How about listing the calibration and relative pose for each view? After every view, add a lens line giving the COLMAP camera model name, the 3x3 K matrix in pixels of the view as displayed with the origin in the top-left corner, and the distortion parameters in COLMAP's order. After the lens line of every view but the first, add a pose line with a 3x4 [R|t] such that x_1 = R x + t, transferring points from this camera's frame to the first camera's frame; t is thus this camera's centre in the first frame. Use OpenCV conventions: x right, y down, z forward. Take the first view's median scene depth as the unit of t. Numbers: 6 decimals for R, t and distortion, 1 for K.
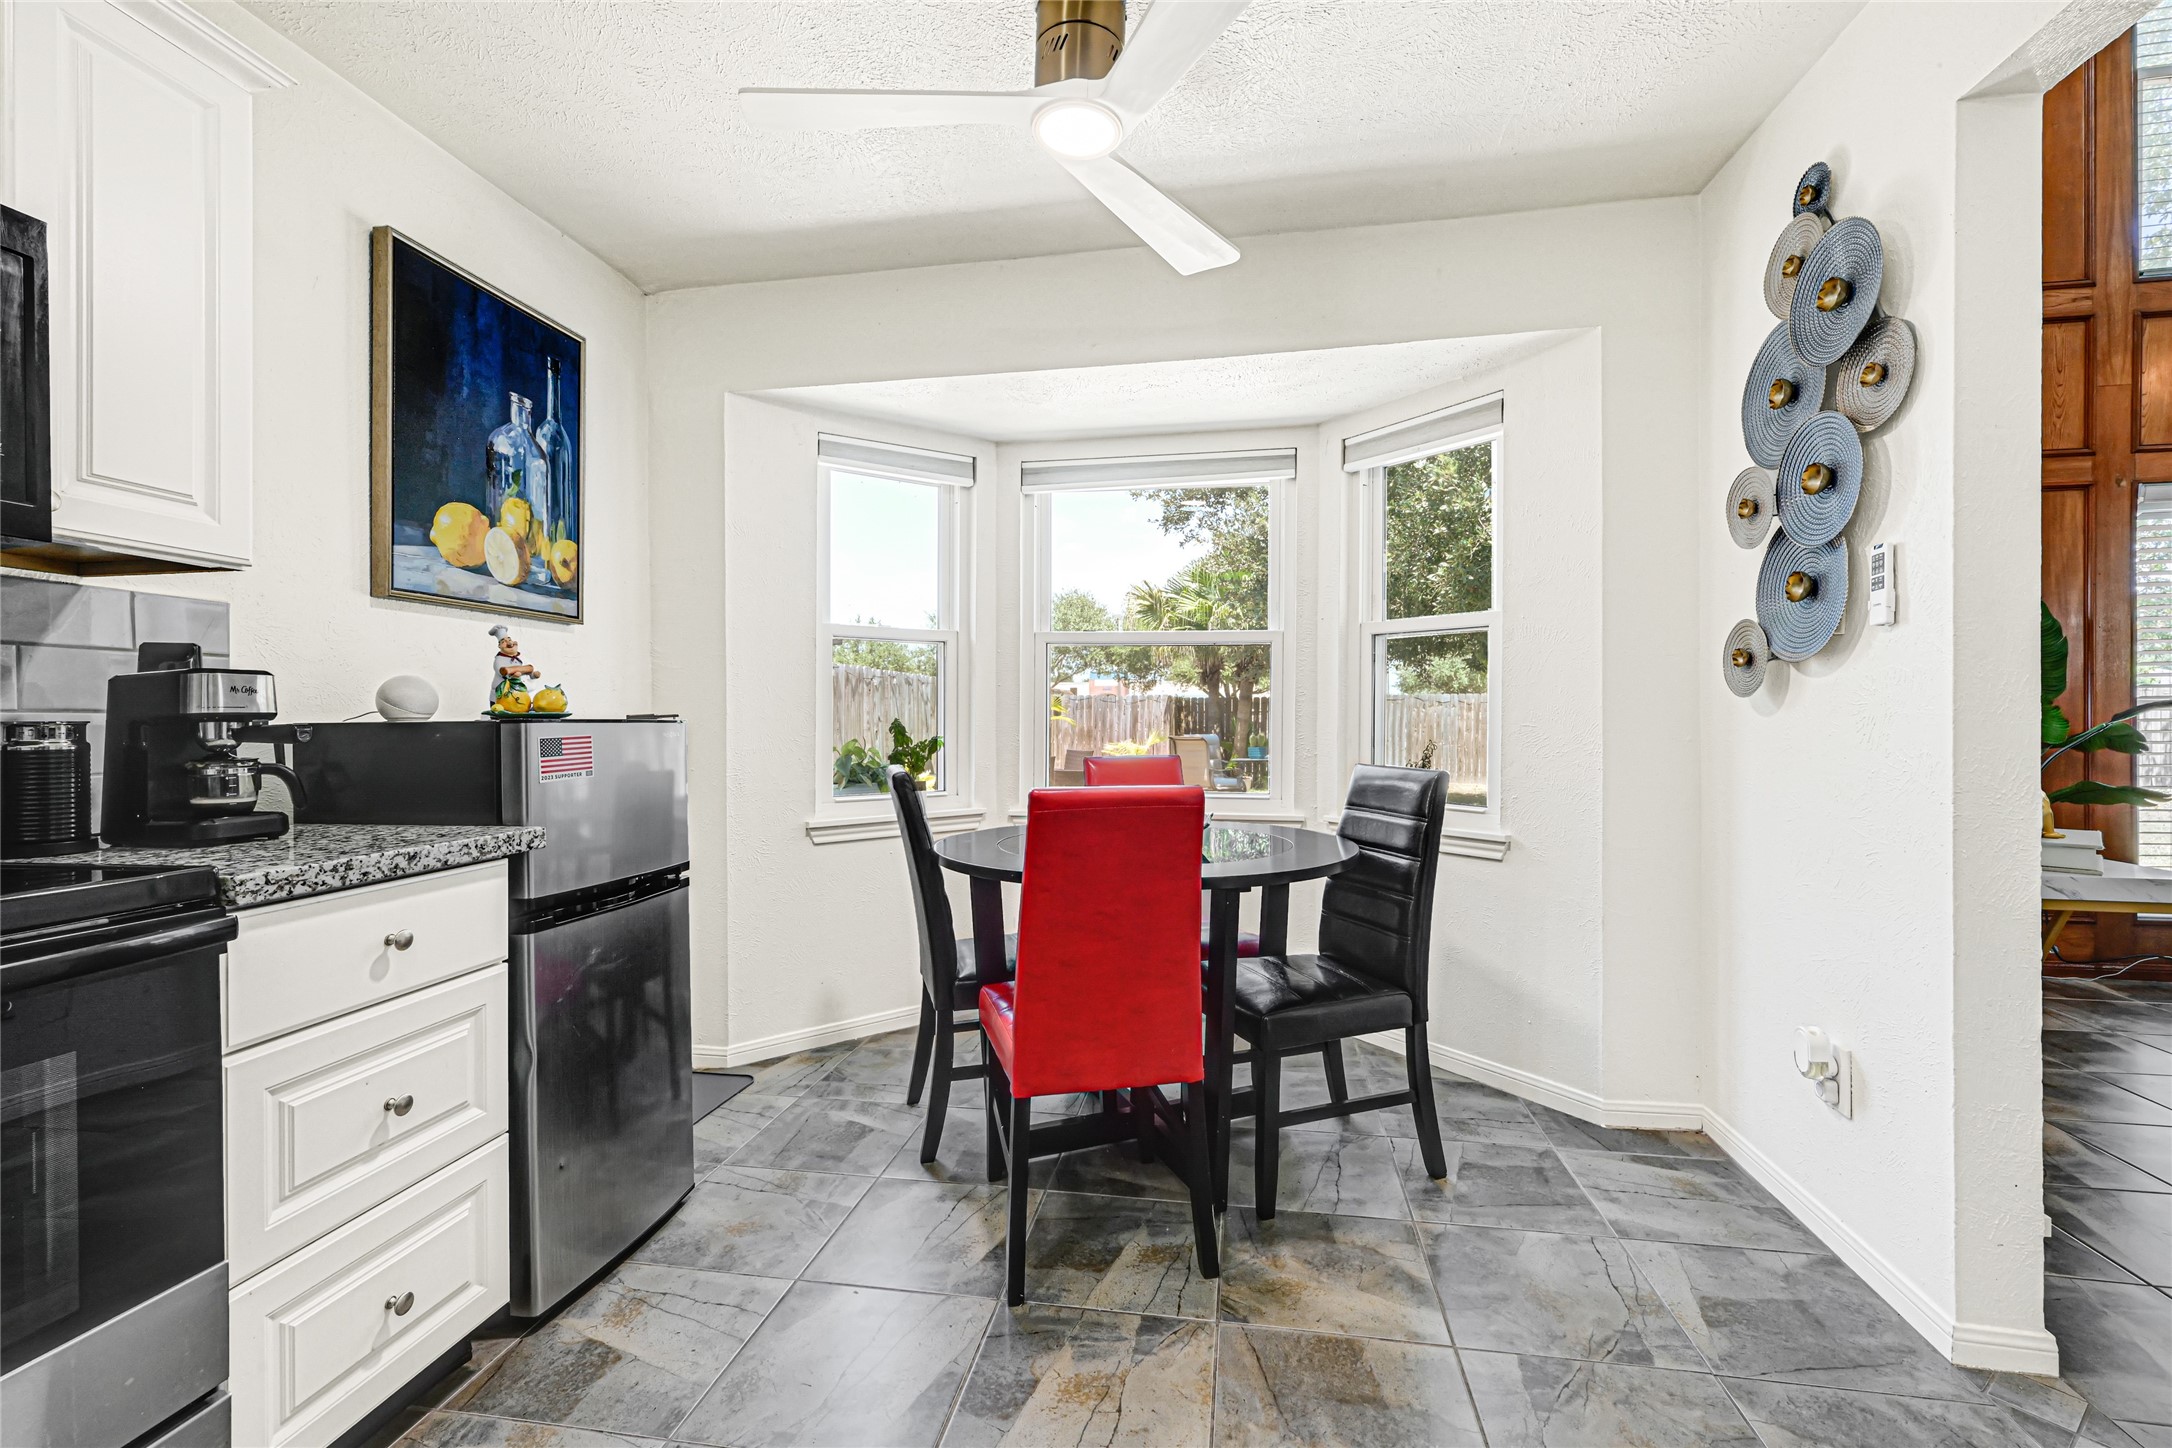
lens RADIAL K [[884.0, 0, 1089.0], [0, 884.0, 720.7], [0, 0, 1]] dist [-0.000139, -0.000123]
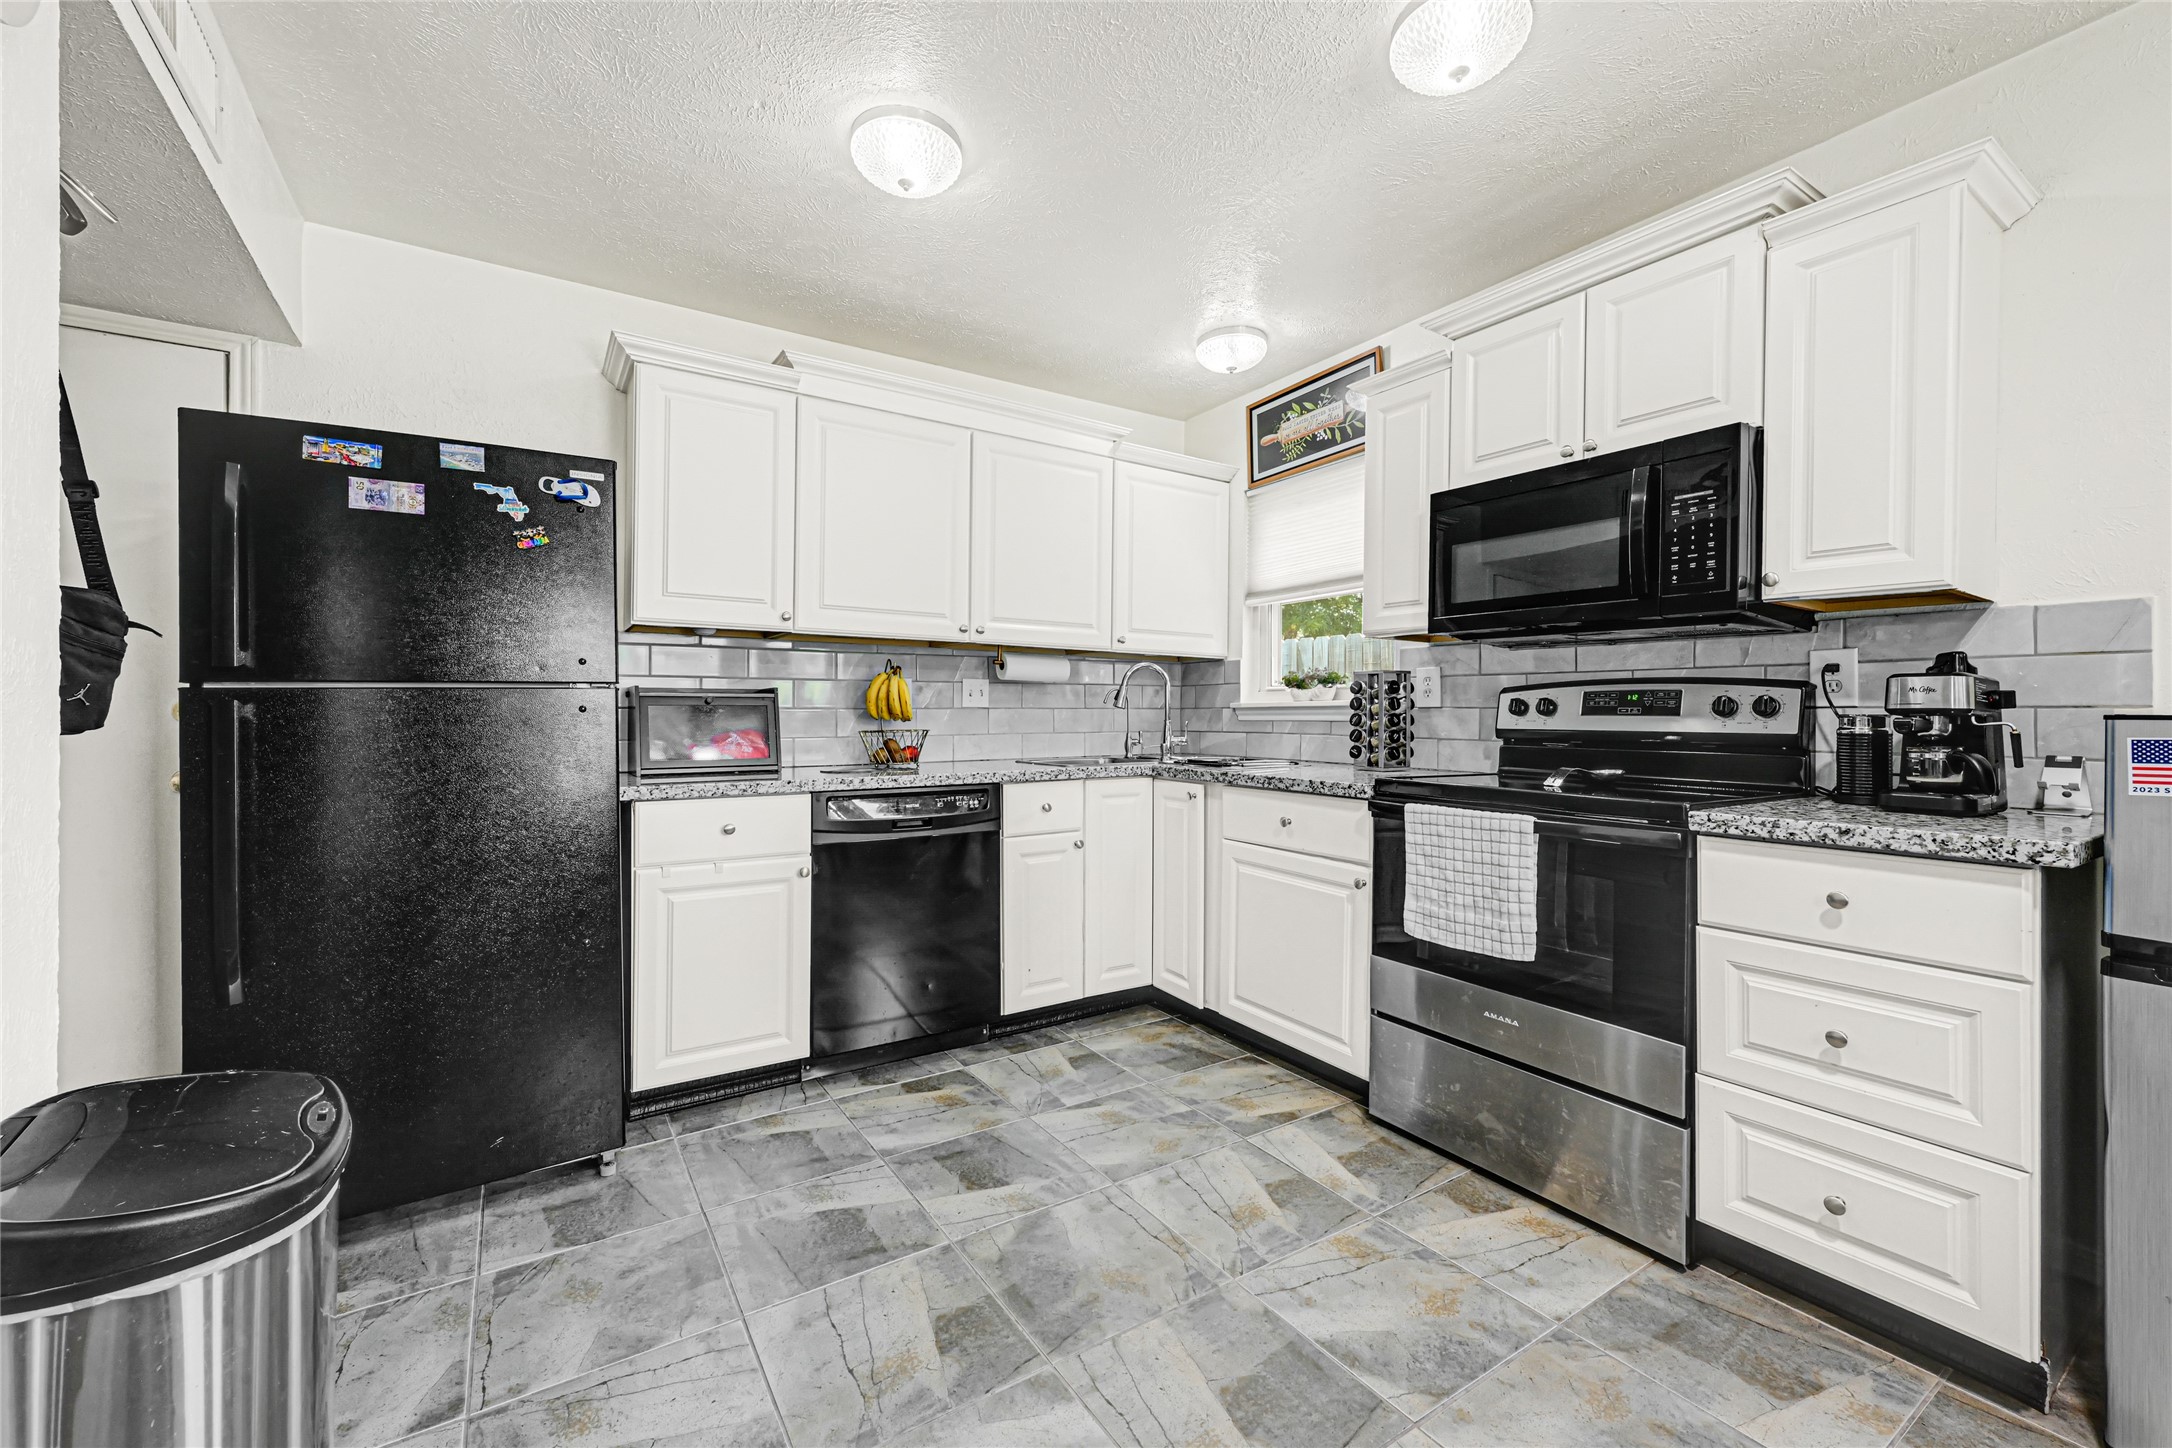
lens RADIAL K [[884.0, 0, 1085.4], [0, 884.0, 715.6], [0, 0, 1]] dist [-0.000139, -0.000123]
pose [[-0.728563, 0.006518, -0.684948, 0.781226], [-0.000012, 0.999955, 0.009528, -0.011218], [0.684979, 0.006950, -0.728530, 1.189141]]
